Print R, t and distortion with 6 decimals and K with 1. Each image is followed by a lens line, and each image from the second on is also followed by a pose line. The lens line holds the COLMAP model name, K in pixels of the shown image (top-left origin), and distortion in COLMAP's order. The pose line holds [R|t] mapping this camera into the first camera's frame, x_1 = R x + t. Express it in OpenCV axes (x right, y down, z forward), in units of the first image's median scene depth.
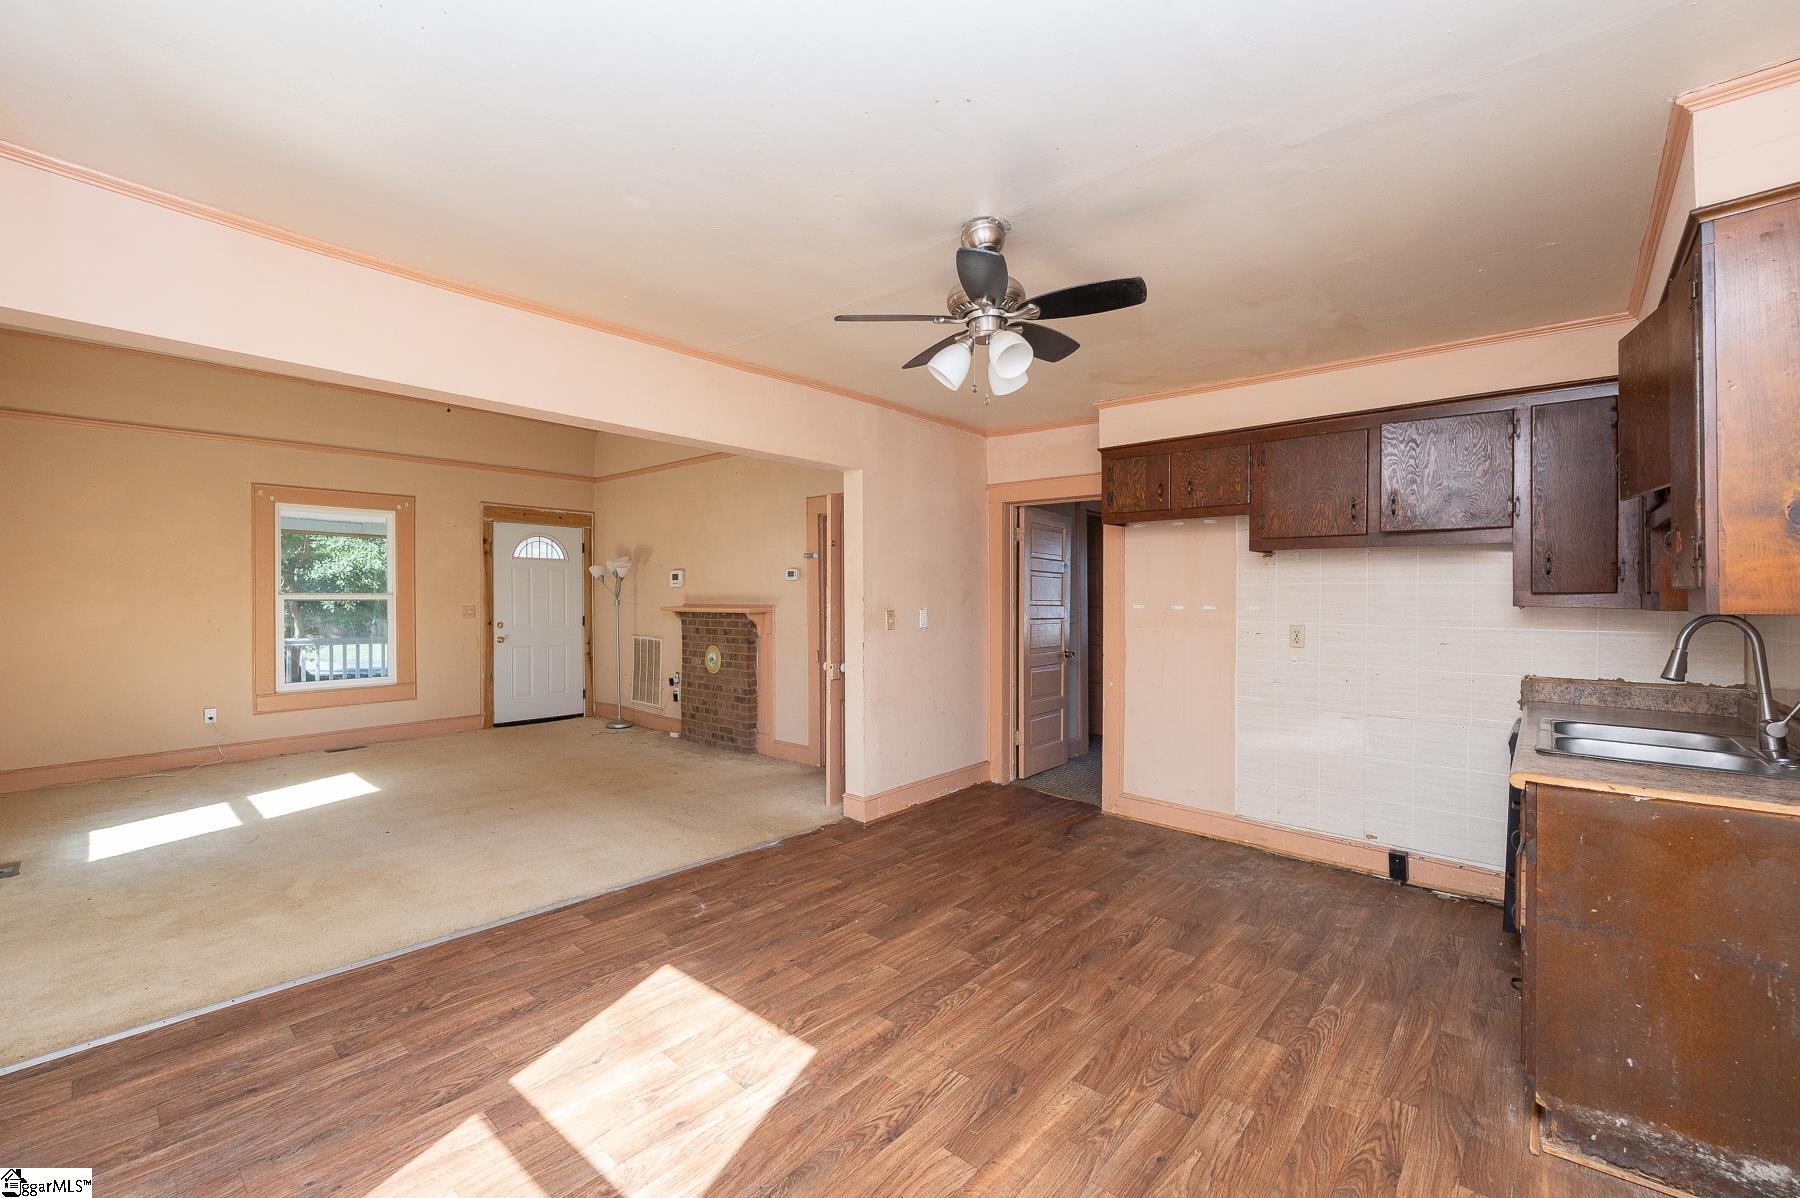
lens RADIAL K [[738.9, 0, 897.7], [0, 738.9, 602.3], [0, 0, 1]] dist [-0.002938, -0.000254]
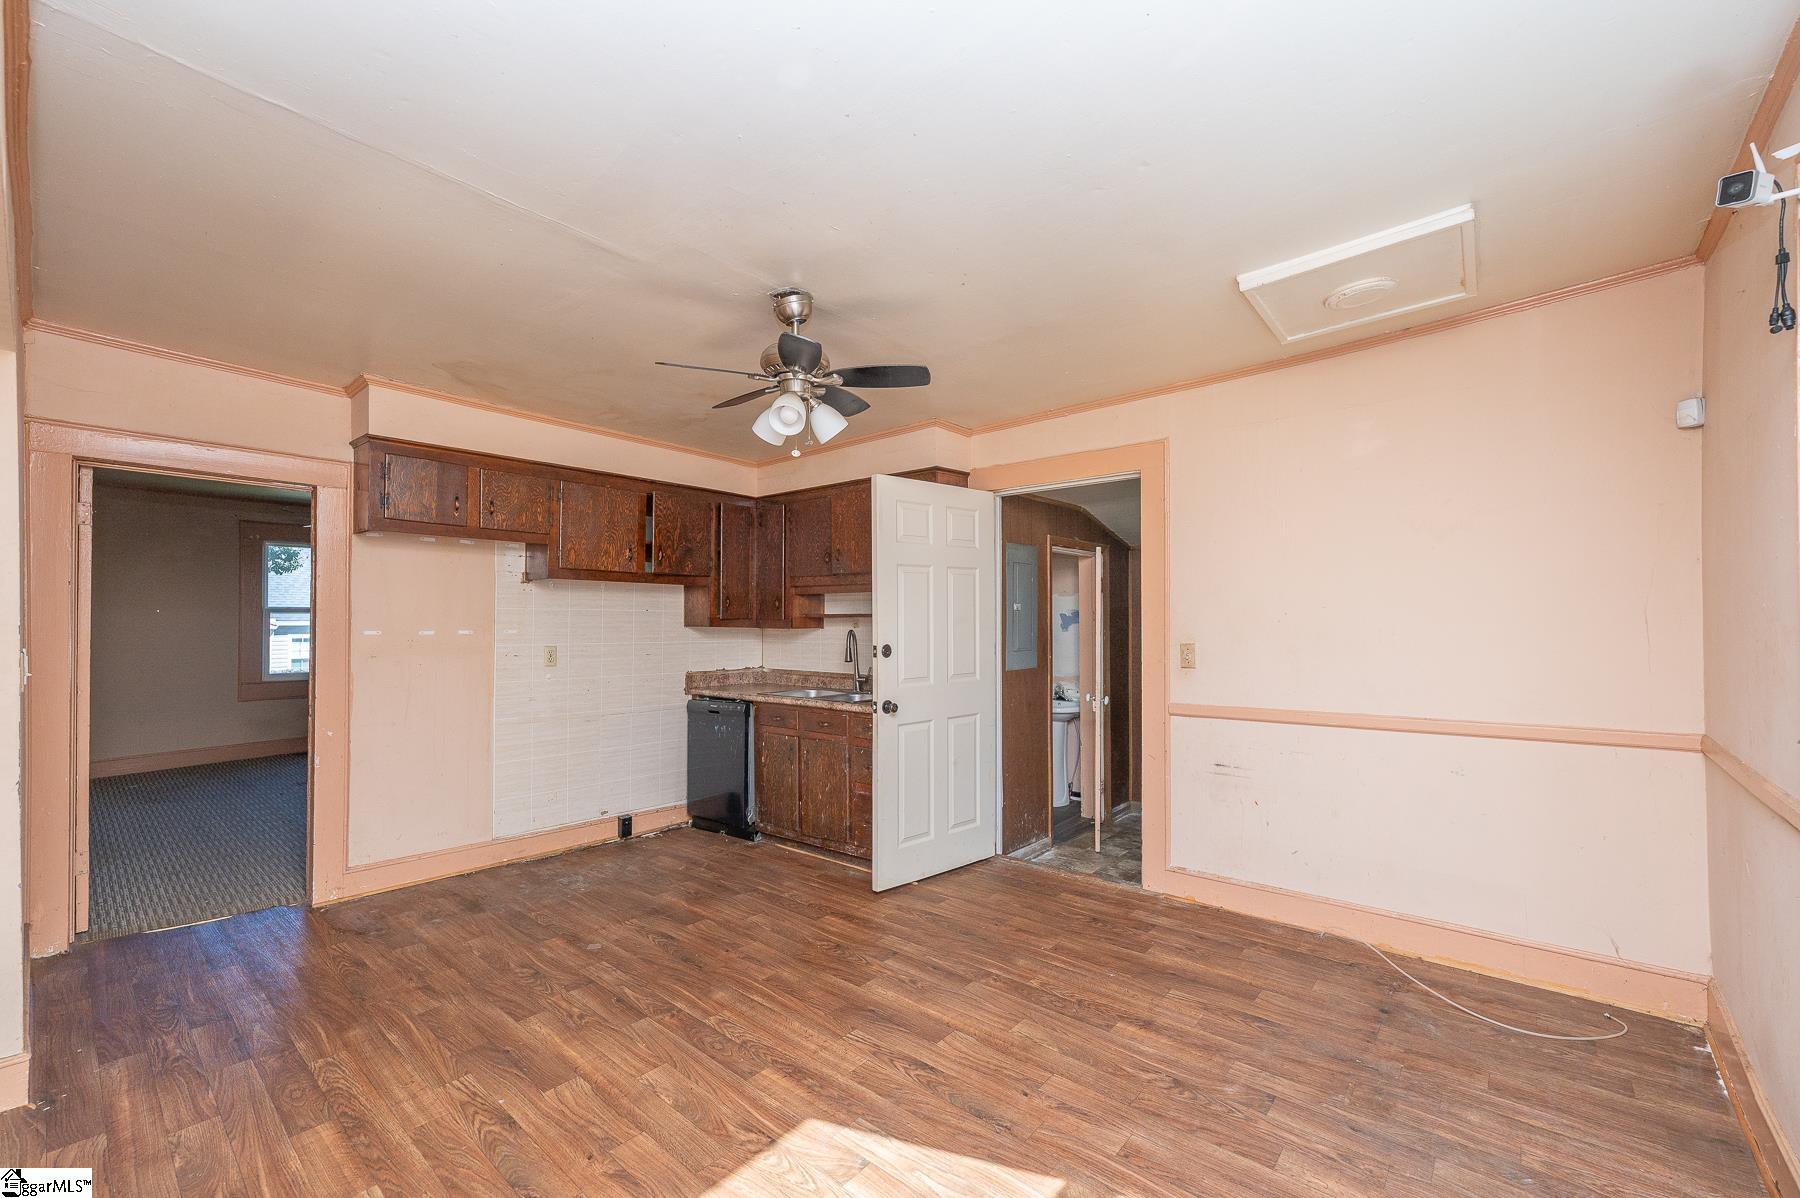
lens RADIAL K [[726.8, 0, 891.6], [0, 726.8, 611.6], [0, 0, 1]] dist [-0.000899, -0.000035]
pose [[-0.011695, 0.008522, 0.999895, -0.371865], [0.001577, 0.999963, -0.008504, -0.007551], [-0.999930, 0.001477, -0.011708, 0.326751]]
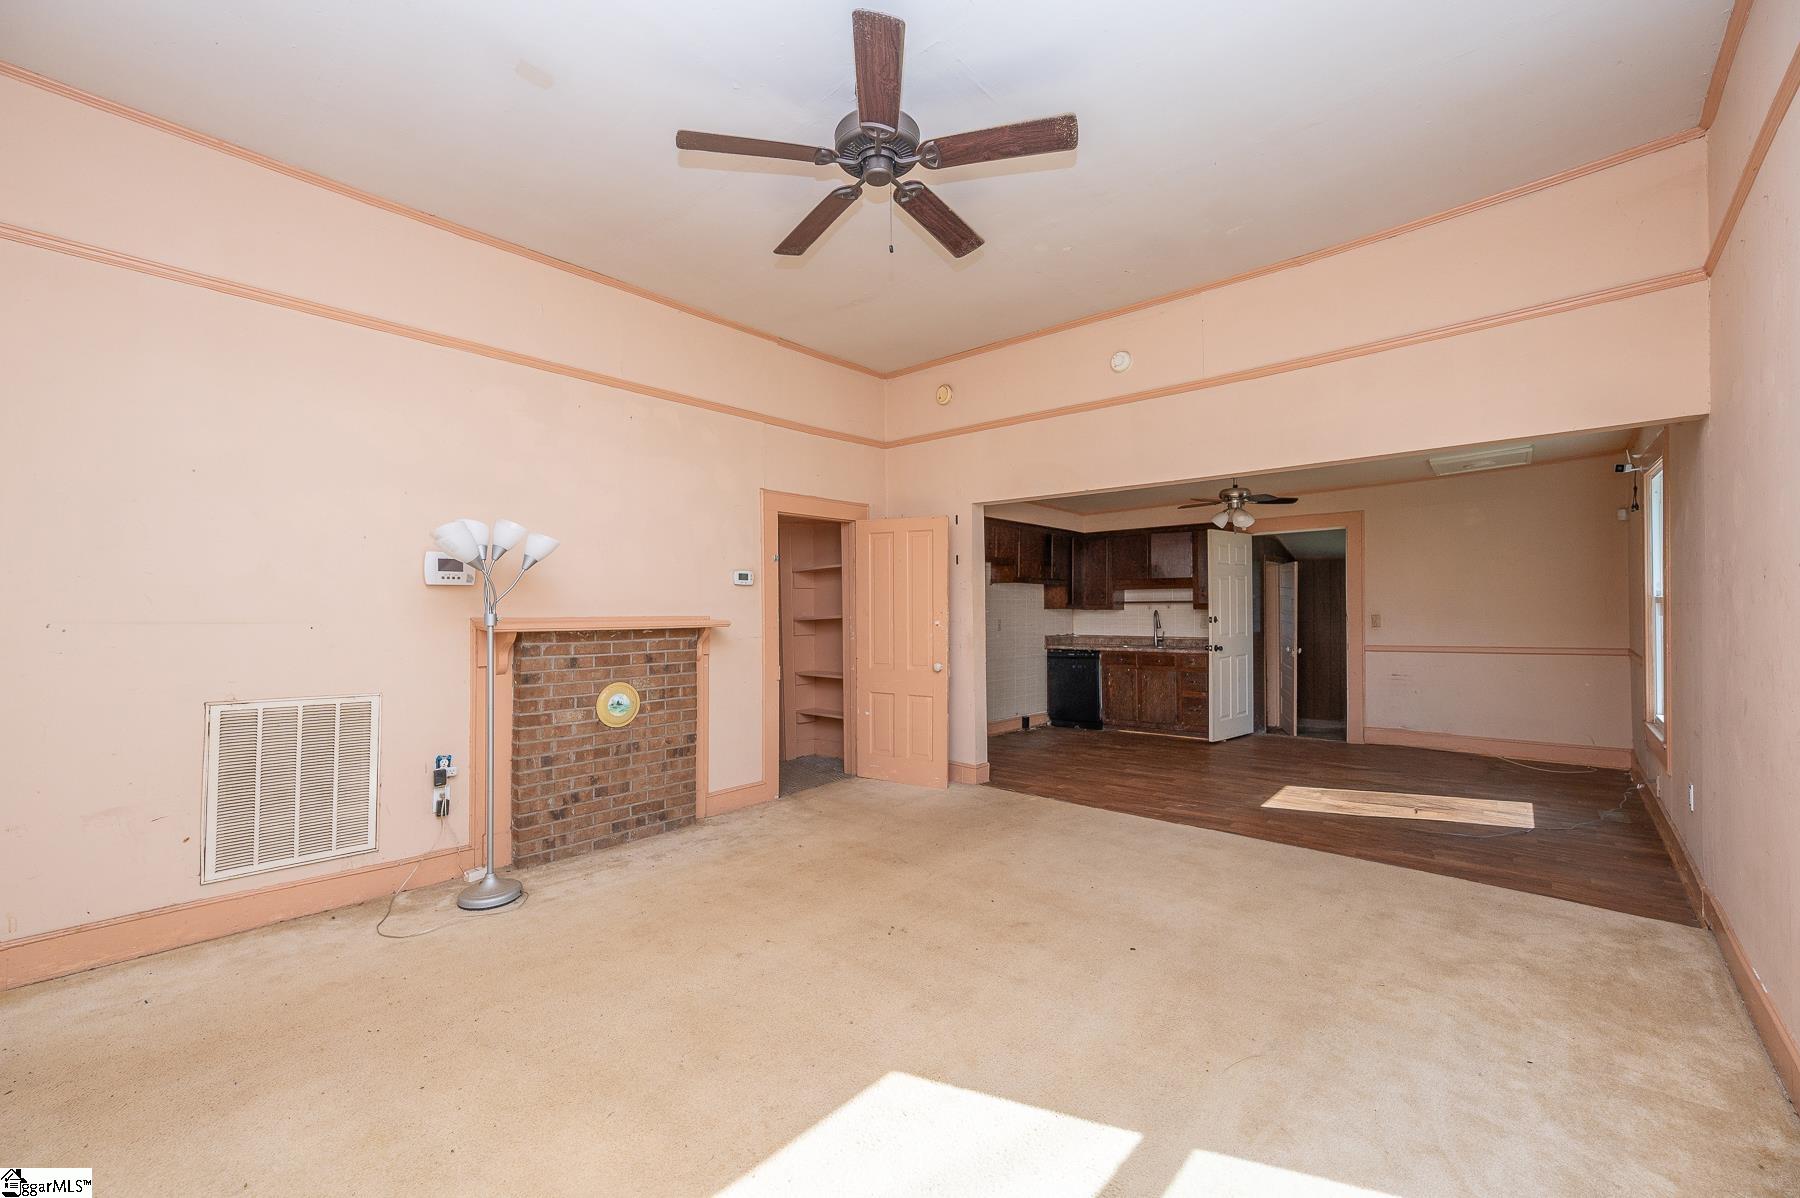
lens RADIAL K [[711.2, 0, 891.5], [0, 711.2, 604.2], [0, 0, 1]] dist [0.000833, 0.000203]
pose [[0.017360, 0.002550, 0.999846, -0.928585], [0.007516, 0.999968, -0.002681, -0.005158], [-0.999821, 0.007561, 0.017340, 0.827900]]
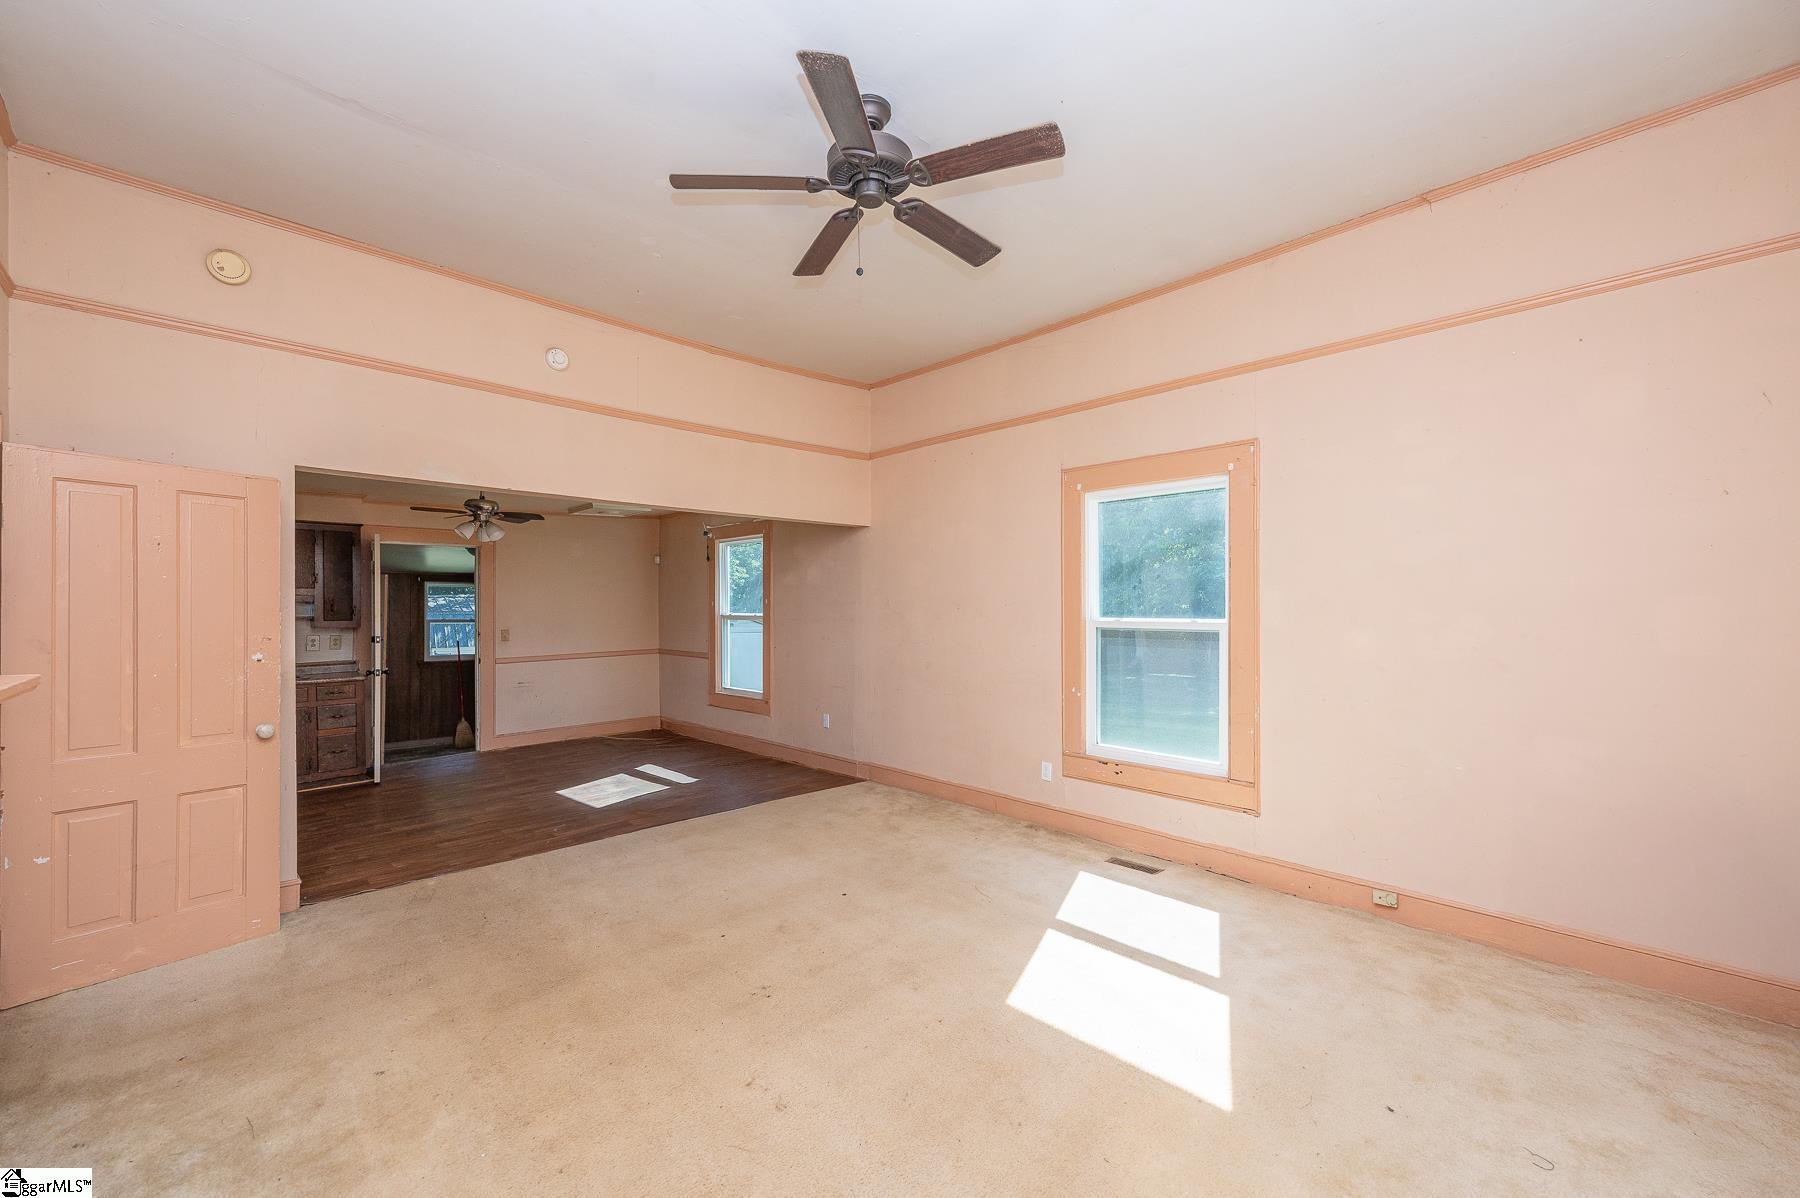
lens RADIAL K [[720.7, 0, 891.6], [0, 720.7, 604.3], [0, 0, 1]] dist [-0.000795, -0.000015]
pose [[-0.996297, 0.006260, 0.085746, -0.563546], [0.005509, 0.999944, -0.008984, -0.015068], [-0.085797, -0.008478, -0.996277, 1.262372]]
